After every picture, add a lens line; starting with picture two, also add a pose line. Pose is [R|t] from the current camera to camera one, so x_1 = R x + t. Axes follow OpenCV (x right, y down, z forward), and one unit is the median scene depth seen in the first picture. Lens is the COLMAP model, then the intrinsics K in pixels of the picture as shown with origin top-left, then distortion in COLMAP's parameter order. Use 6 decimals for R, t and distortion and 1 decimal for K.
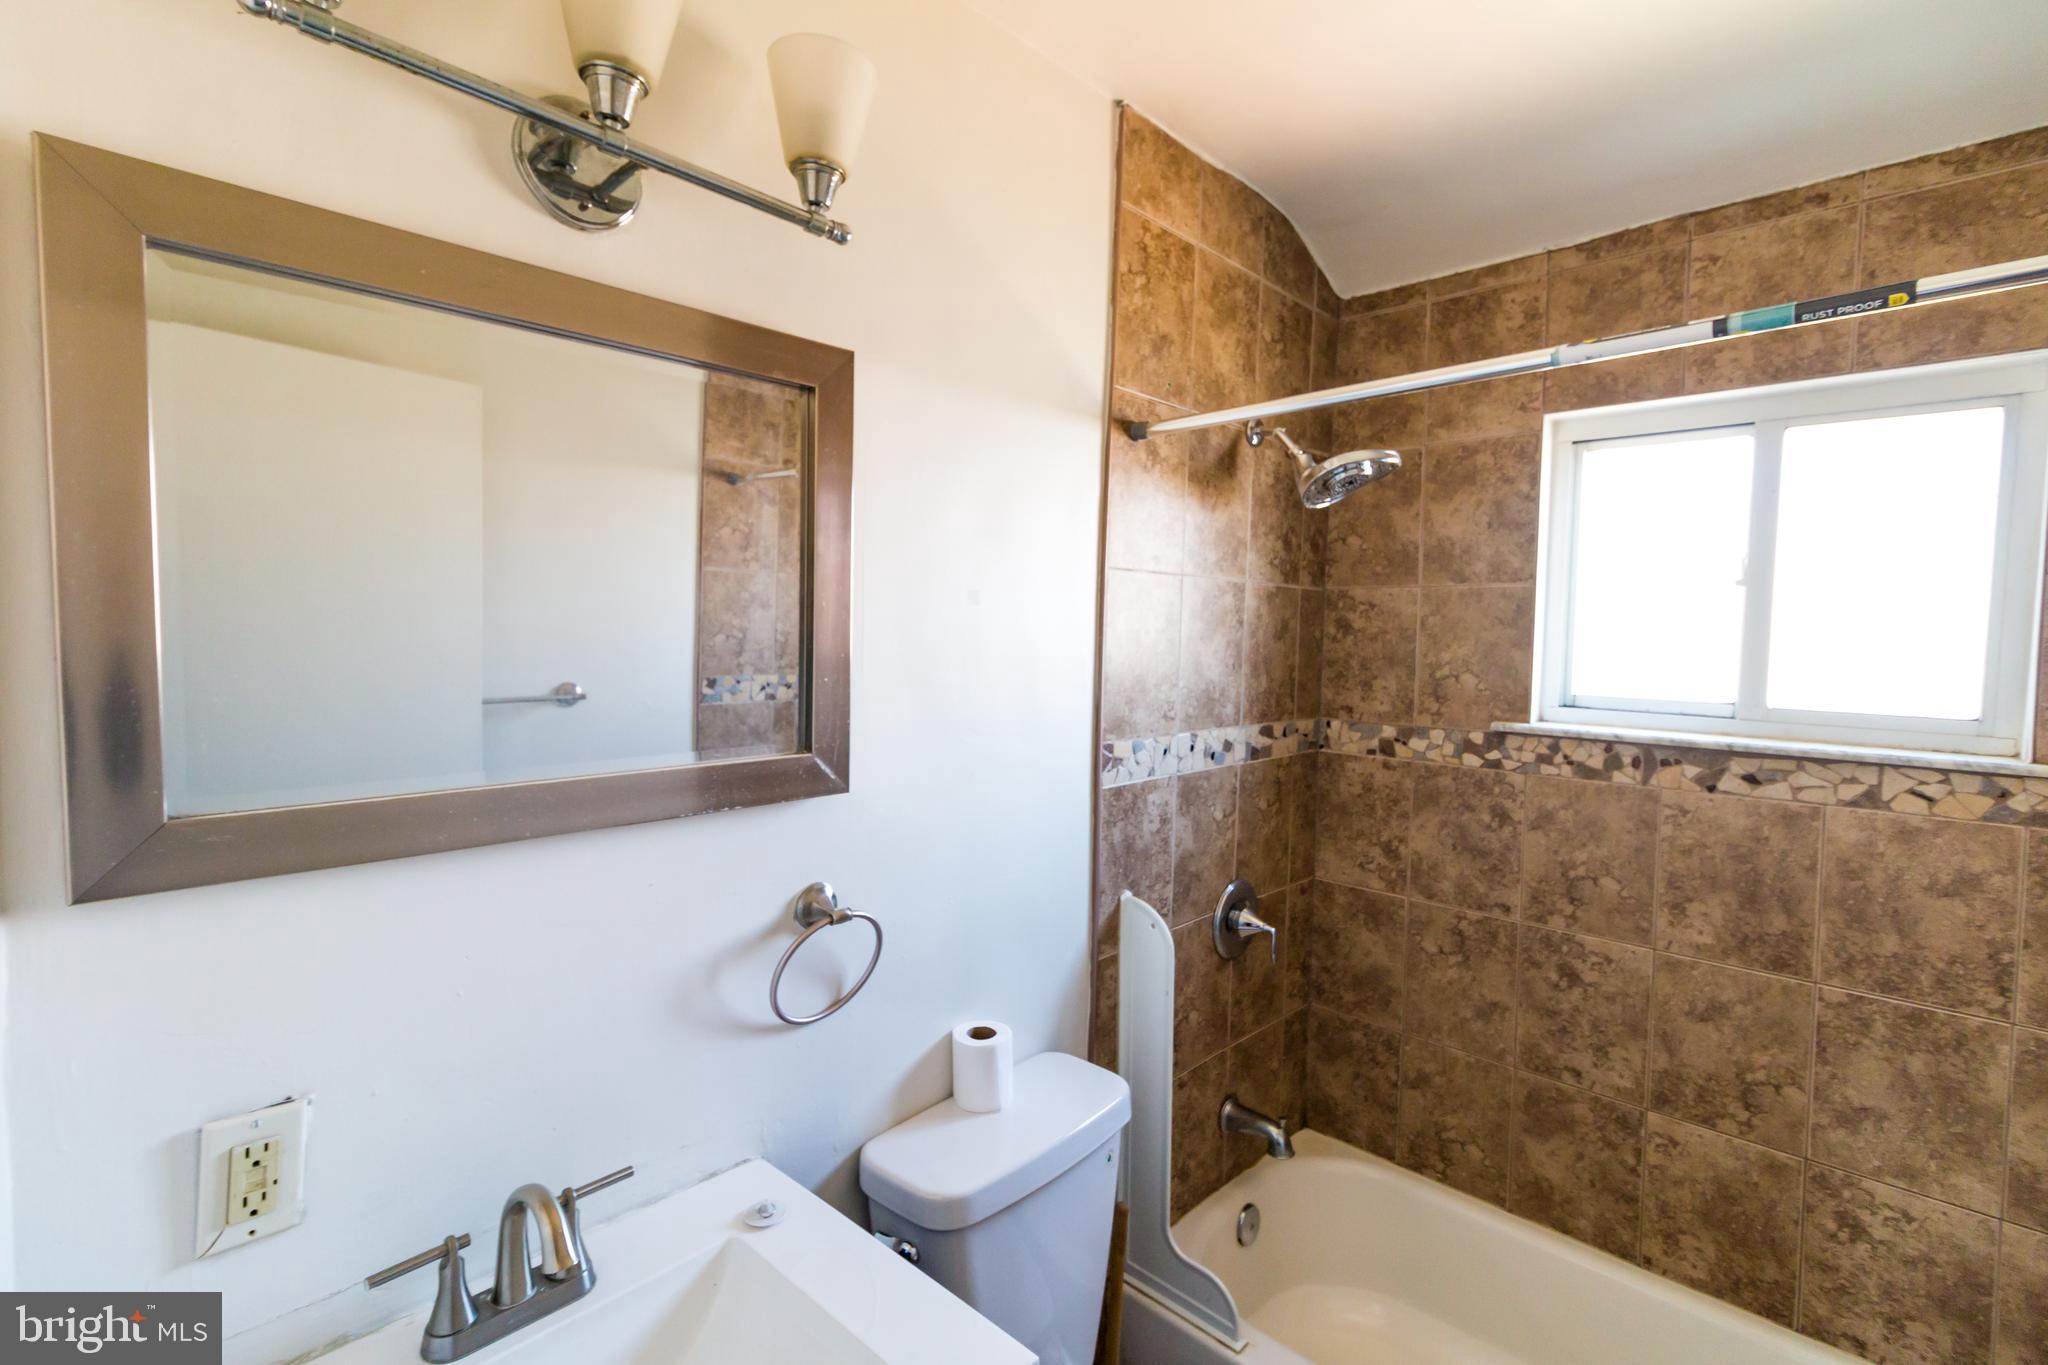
lens RADIAL K [[938.7, 0, 1023.2], [0, 938.7, 671.0], [0, 0, 1]] dist [0.003828, 0.000428]
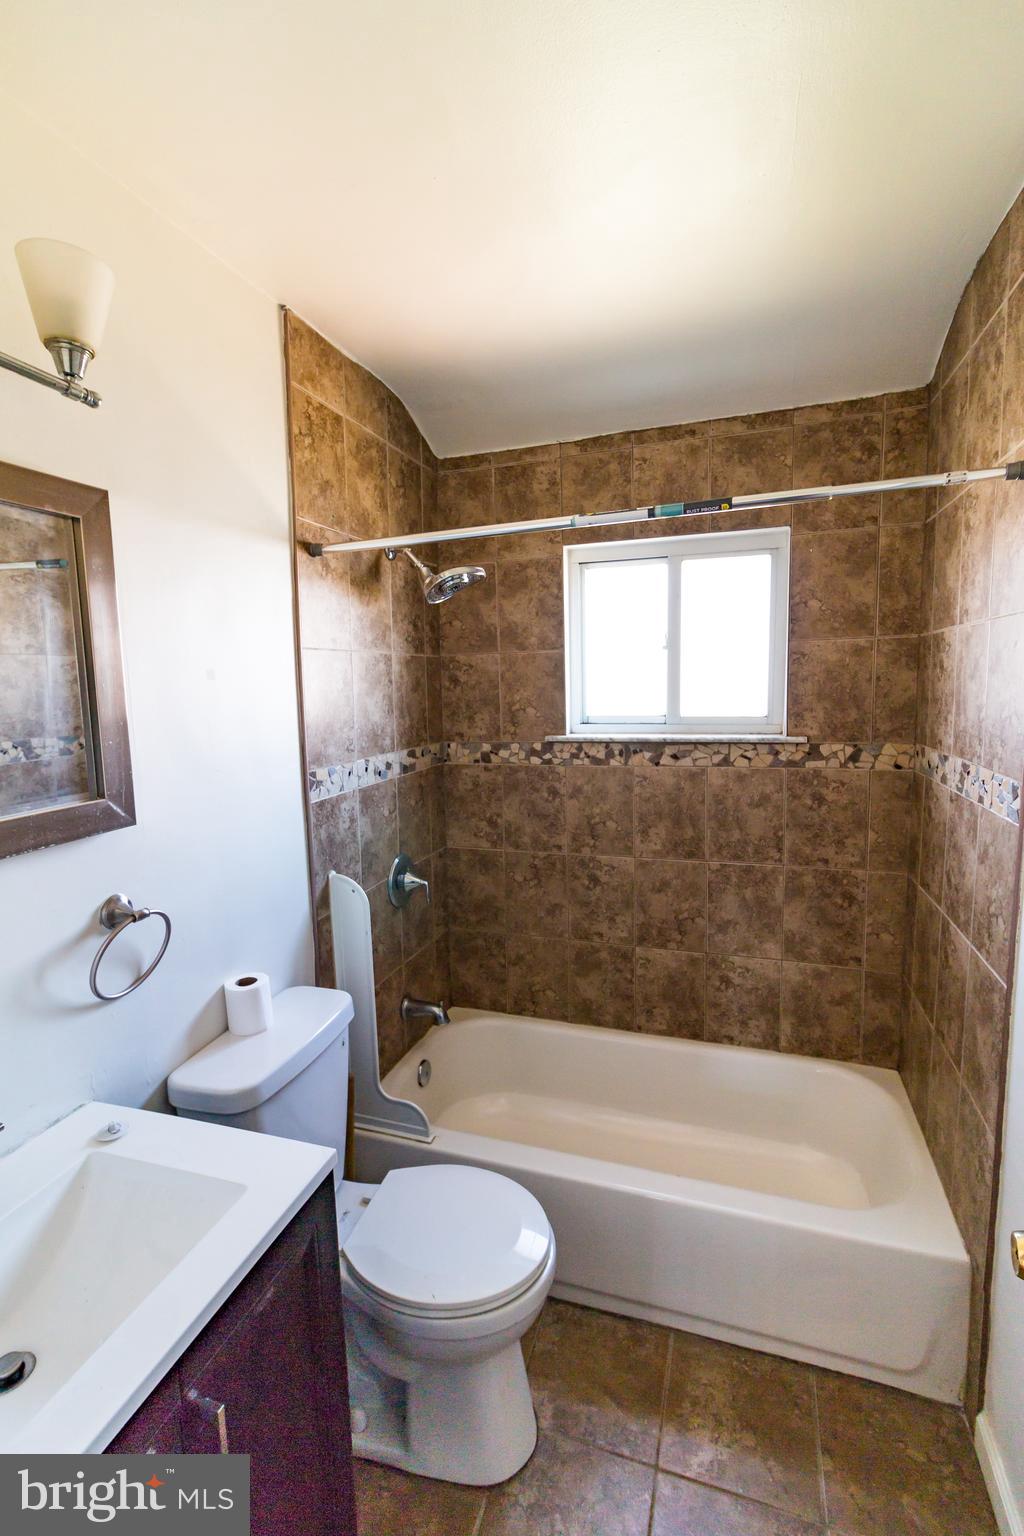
lens RADIAL K [[704.0, 0, 512.3], [0, 704.0, 760.6], [0, 0, 1]] dist [0.003828, 0.000428]
pose [[0.904258, -0.090316, 0.417324, -0.074577], [0.061426, 0.994723, 0.082178, -0.008335], [-0.422544, -0.048676, 0.905034, -0.093650]]
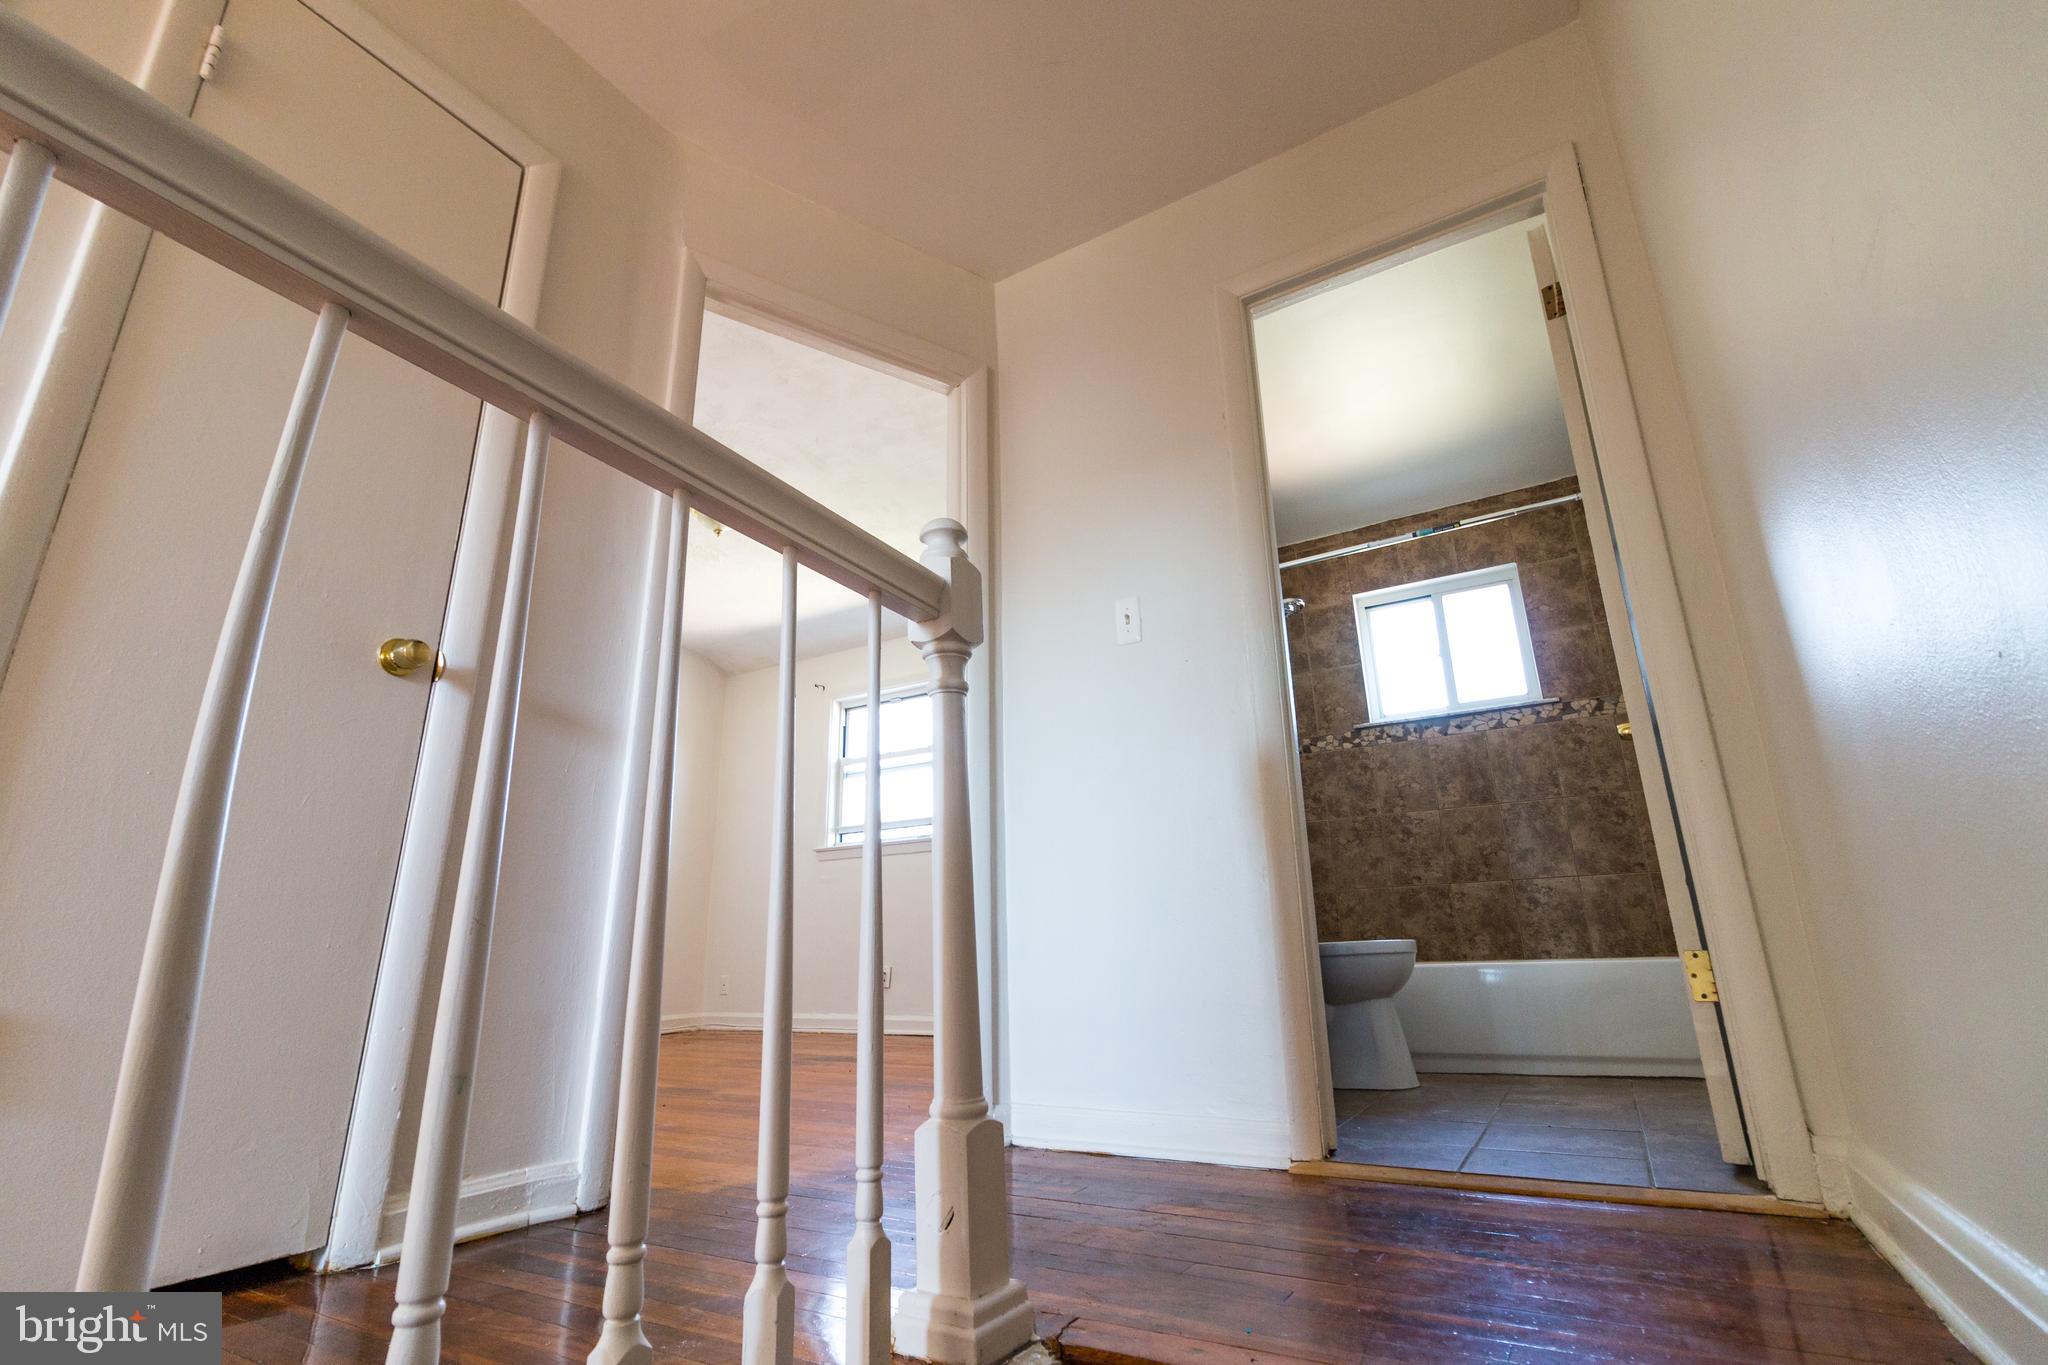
lens RADIAL K [[938.7, 0, 1026.7], [0, 938.7, 657.4], [0, 0, 1]] dist [0.003828, 0.000428]
pose [[0.973244, 0.035241, 0.227056, -0.820128], [0.047413, 0.936100, -0.348523, 0.698995], [-0.224829, 0.349964, 0.909383, -0.959624]]
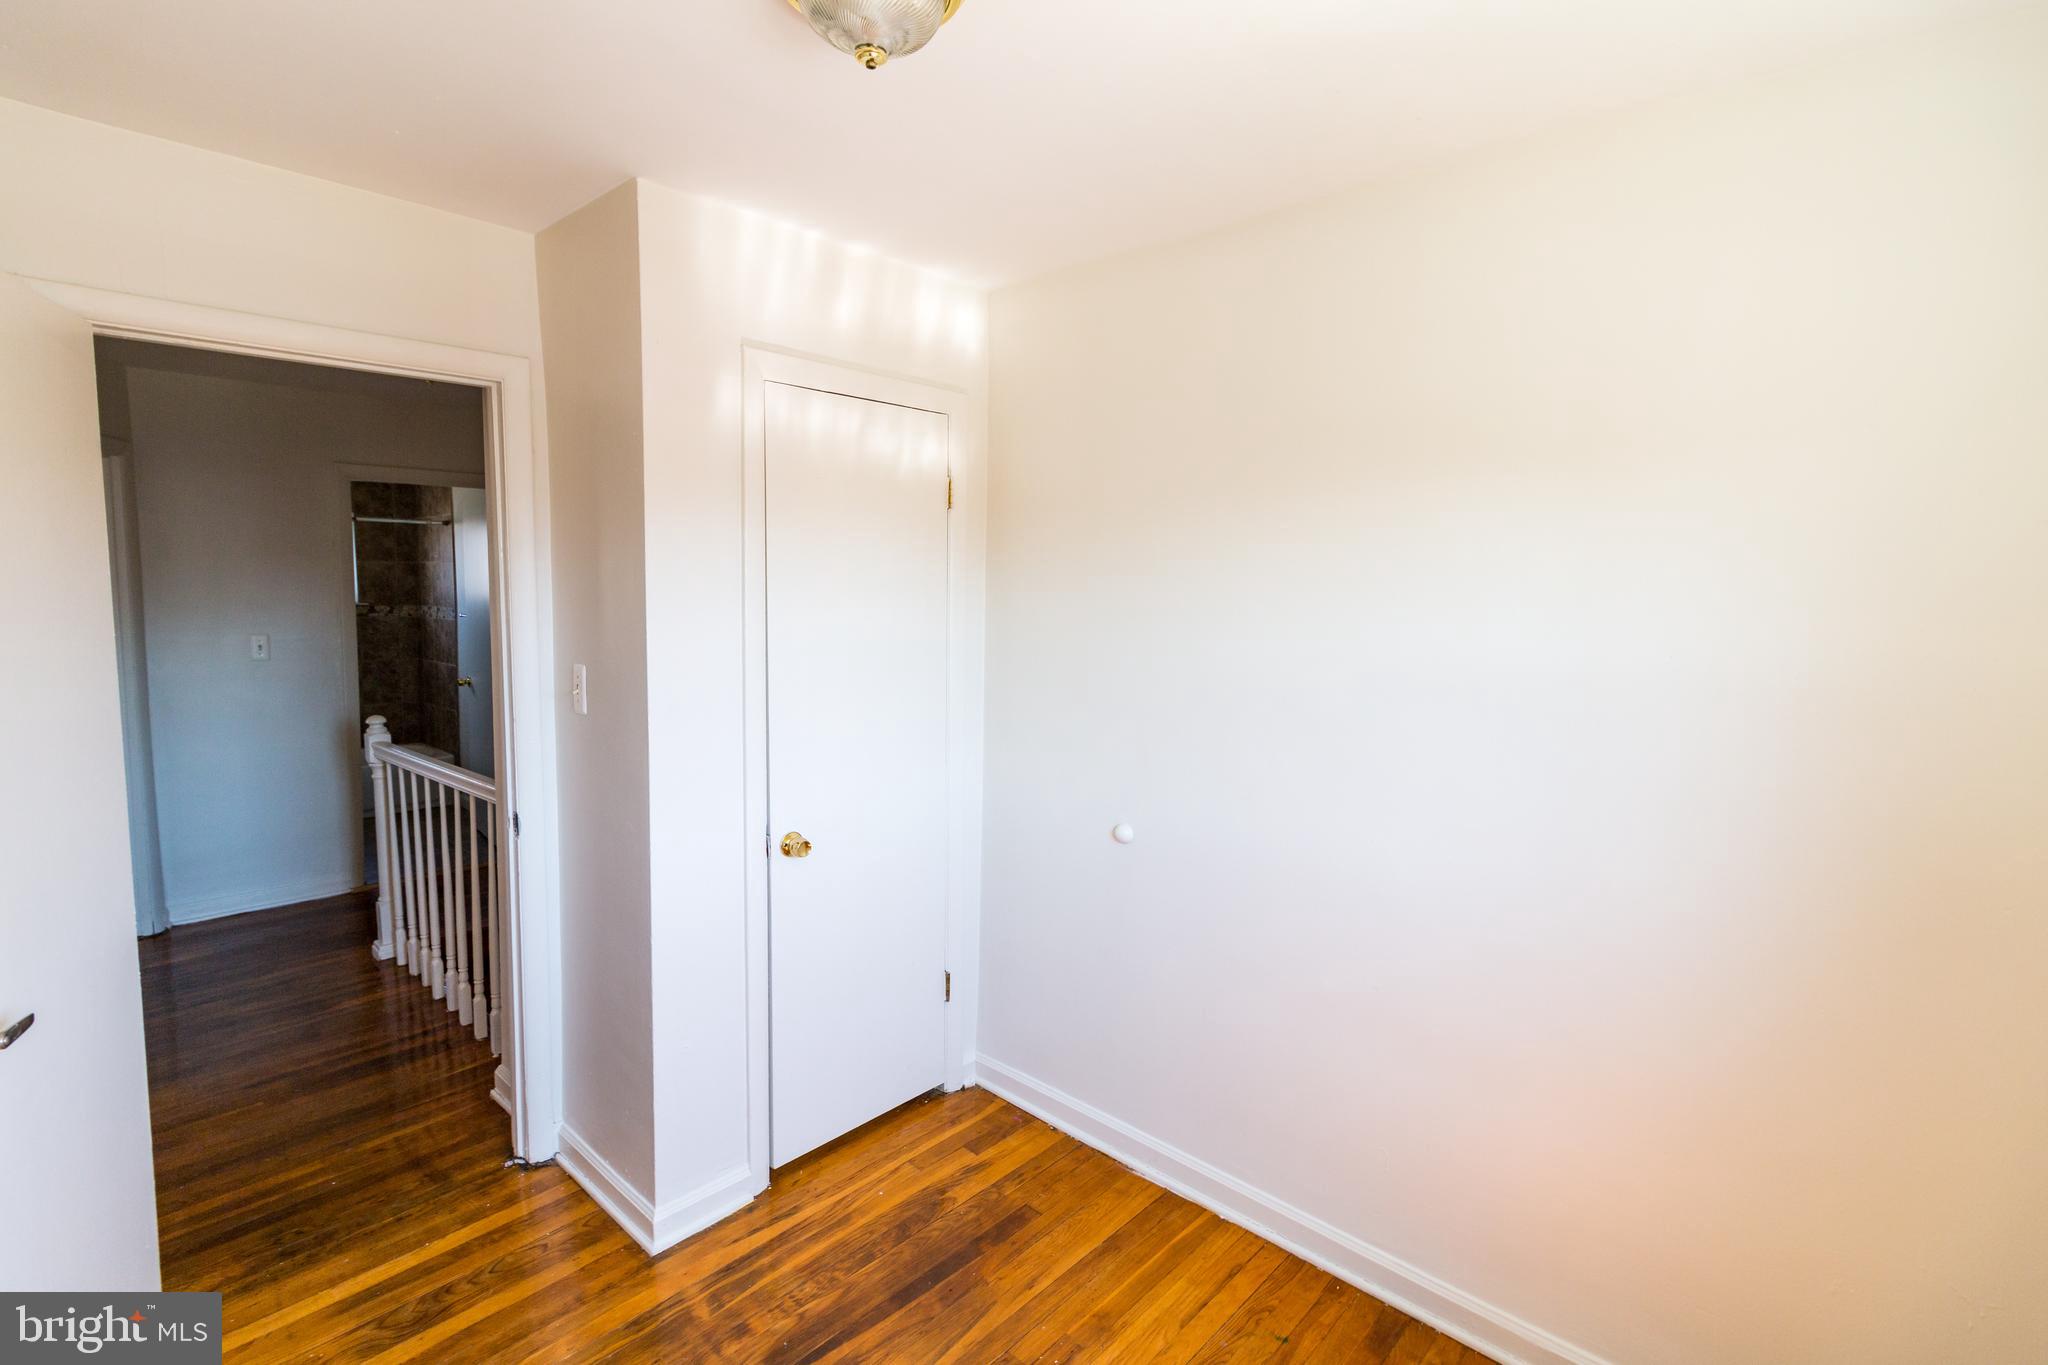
lens RADIAL K [[938.7, 0, 1025.4], [0, 938.7, 680.7], [0, 0, 1]] dist [0.003828, 0.000428]
pose [[-0.019733, -0.119350, 0.992656, -2.910410], [0.027073, 0.992422, 0.119860, 0.011275], [-0.999439, 0.029239, -0.016352, -1.752894]]
